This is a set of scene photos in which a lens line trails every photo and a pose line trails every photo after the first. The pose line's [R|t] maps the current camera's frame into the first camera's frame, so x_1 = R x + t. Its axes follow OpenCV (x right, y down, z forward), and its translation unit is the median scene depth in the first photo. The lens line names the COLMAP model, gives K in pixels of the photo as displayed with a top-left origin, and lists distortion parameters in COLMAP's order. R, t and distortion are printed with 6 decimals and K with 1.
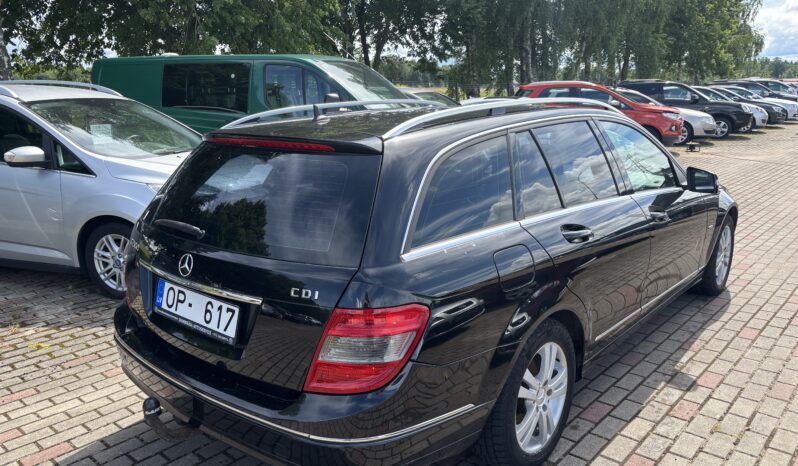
lens RADIAL K [[605.0, 0, 396.3], [0, 605.0, 230.9], [0, 0, 1]] dist [0.018685, 0.001653]
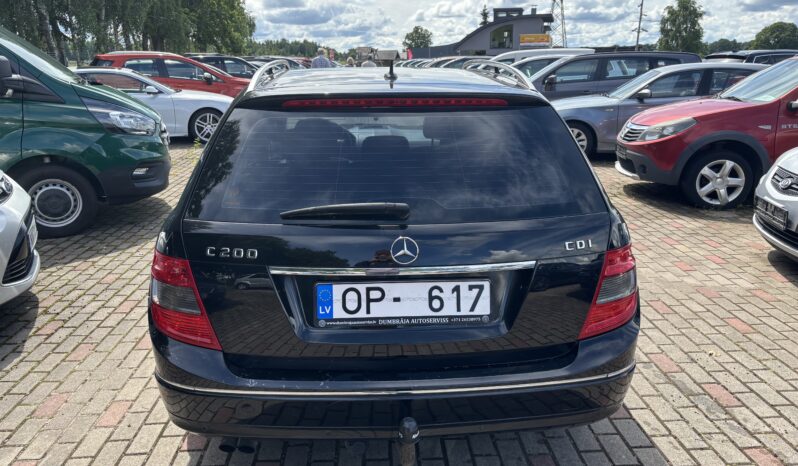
lens RADIAL K [[605.0, 0, 396.3], [0, 605.0, 230.9], [0, 0, 1]] dist [0.018685, 0.001653]
pose [[0.713105, -0.171128, 0.679850, -0.891534], [0.145206, 0.984775, 0.095574, -0.049760], [-0.685854, 0.030564, 0.727097, 0.397966]]
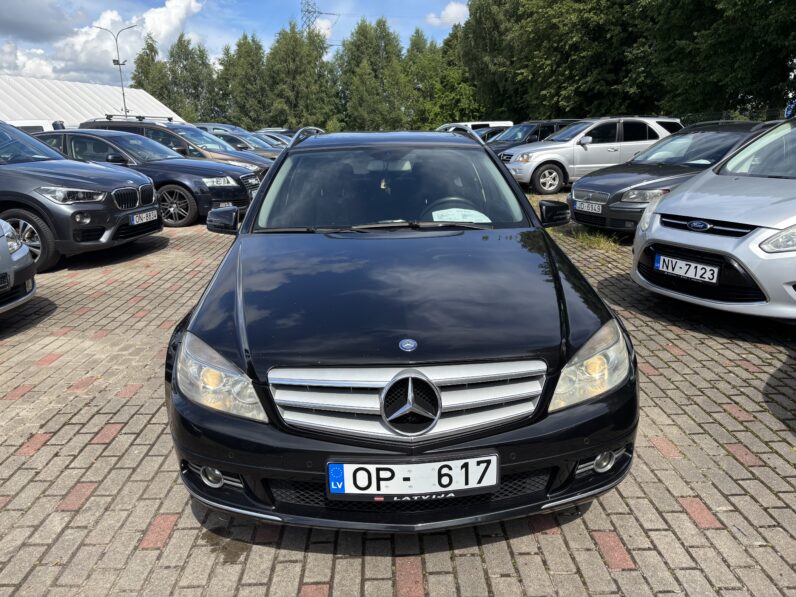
lens RADIAL K [[599.7, 0, 398.0], [0, 599.7, 298.5], [0, 0, 1]] dist [0.025467, -0.002982]
pose [[-0.723815, 0.212379, -0.656496, 1.557886], [-0.124201, 0.895808, 0.426734, -0.668841], [0.678724, 0.390414, -0.622022, 2.993920]]
